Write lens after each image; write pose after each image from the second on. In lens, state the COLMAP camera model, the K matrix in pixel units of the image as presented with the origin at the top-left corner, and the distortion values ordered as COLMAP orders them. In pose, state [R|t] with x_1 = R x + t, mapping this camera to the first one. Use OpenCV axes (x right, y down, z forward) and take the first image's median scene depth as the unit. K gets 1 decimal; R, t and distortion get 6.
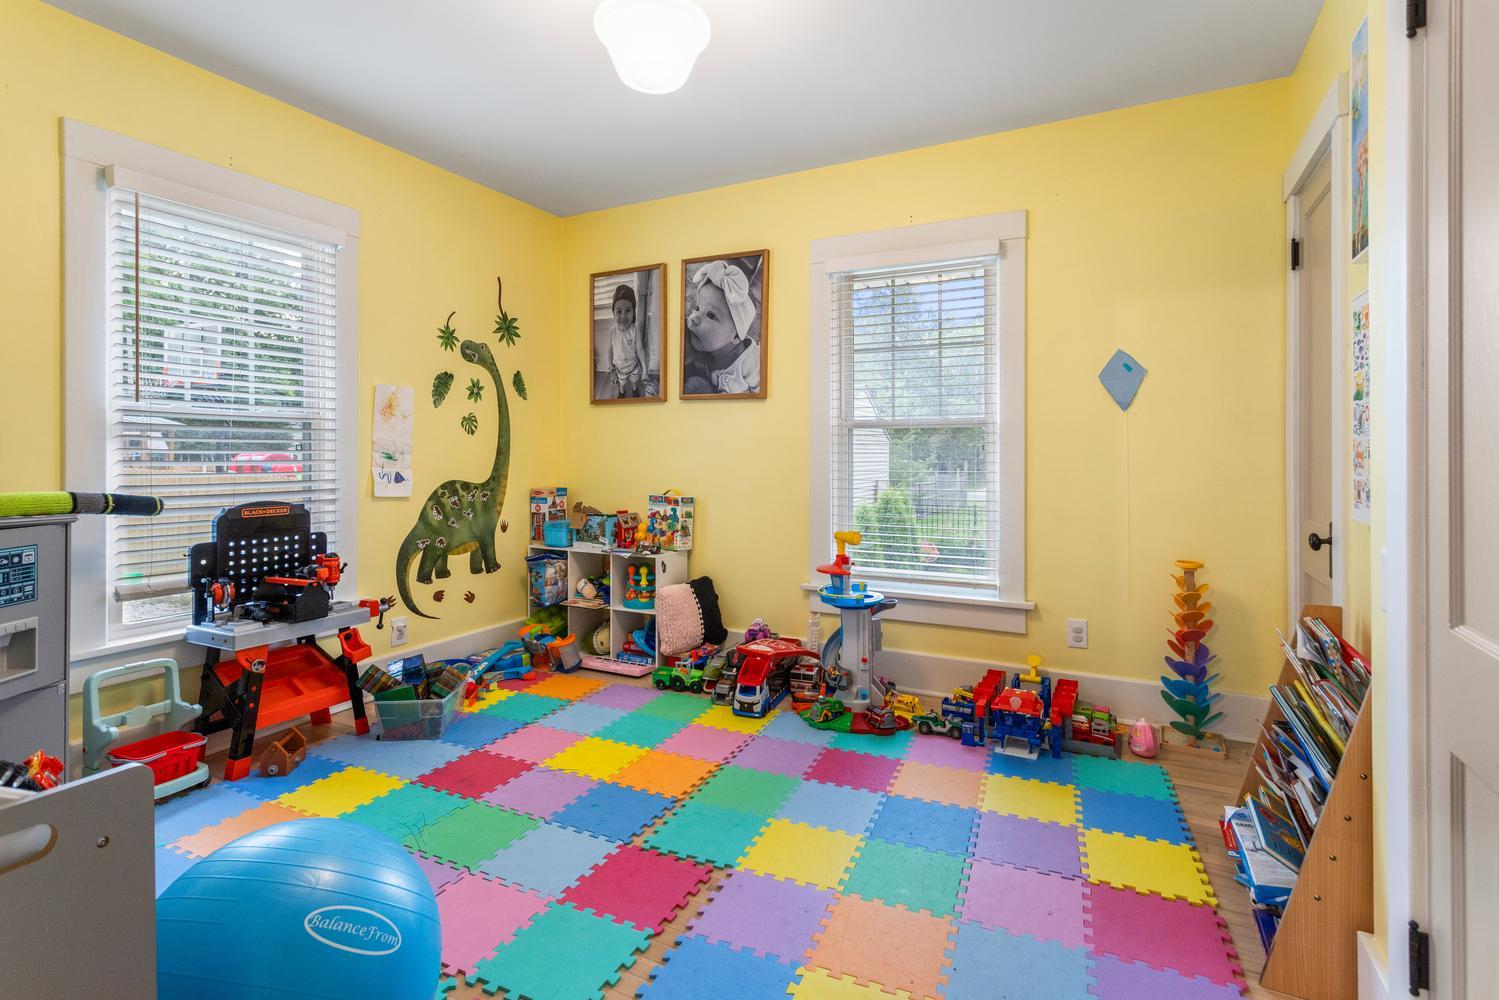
lens RADIAL K [[733.8, 0, 732.7], [0, 733.8, 454.2], [0, 0, 1]] dist [-0.000178, 0.000254]
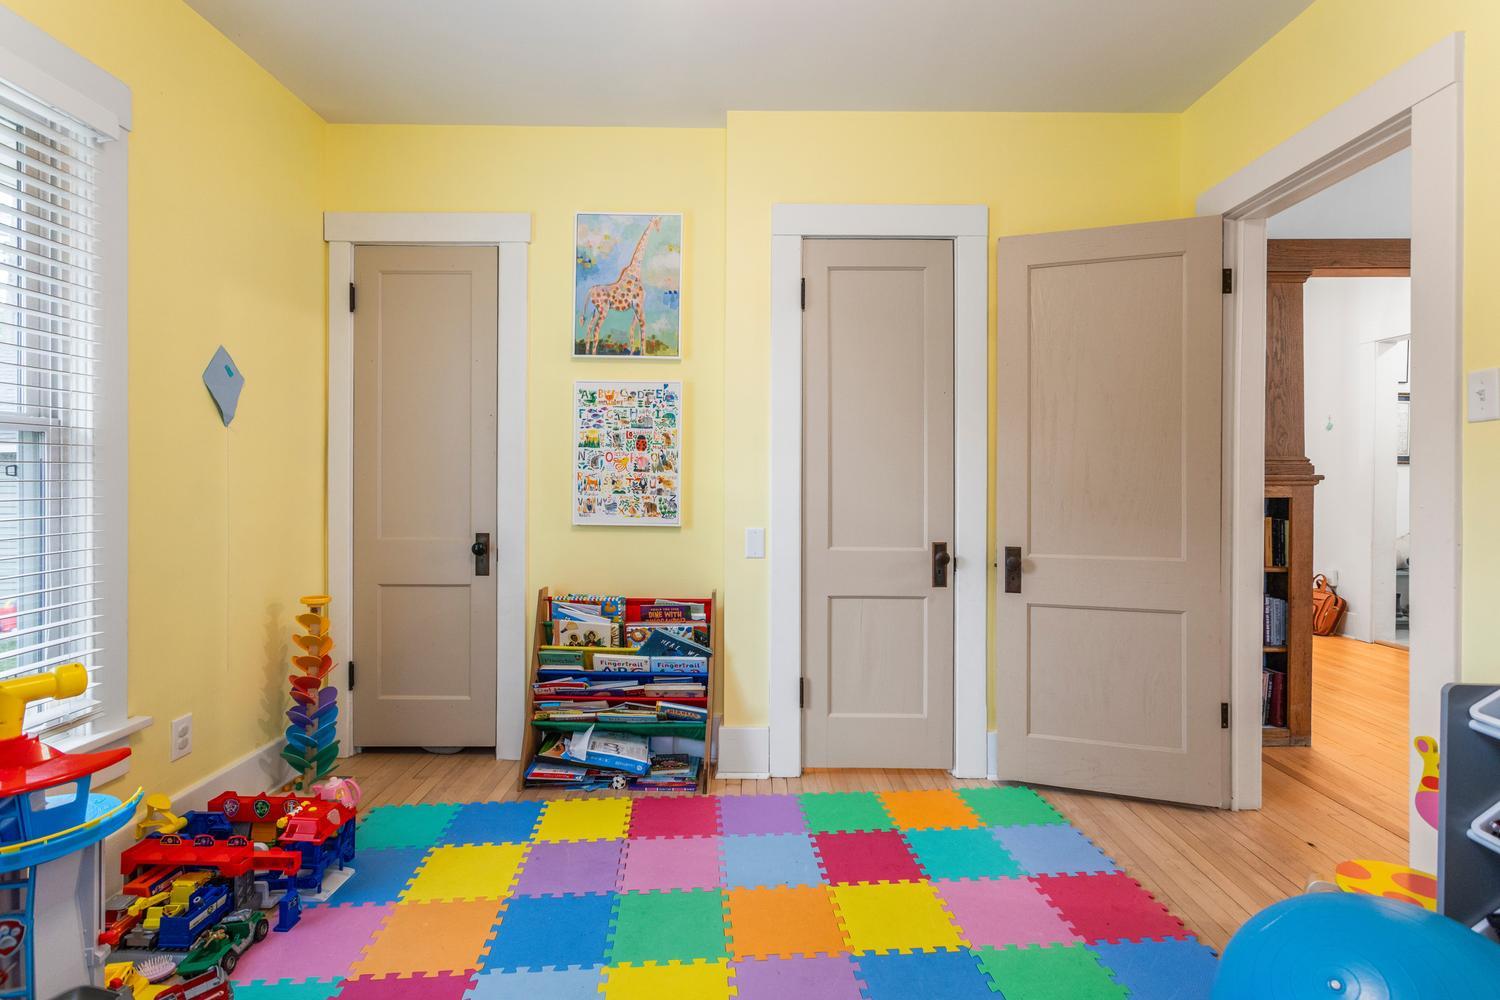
lens RADIAL K [[718.2, 0, 748.5], [0, 718.2, 494.5], [0, 0, 1]] dist [0.000046, 0.001558]
pose [[-0.474383, -0.015060, 0.880189, -0.319293], [-0.002501, 0.999873, 0.015759, -0.000007], [-0.880315, 0.005274, -0.474361, 0.692543]]
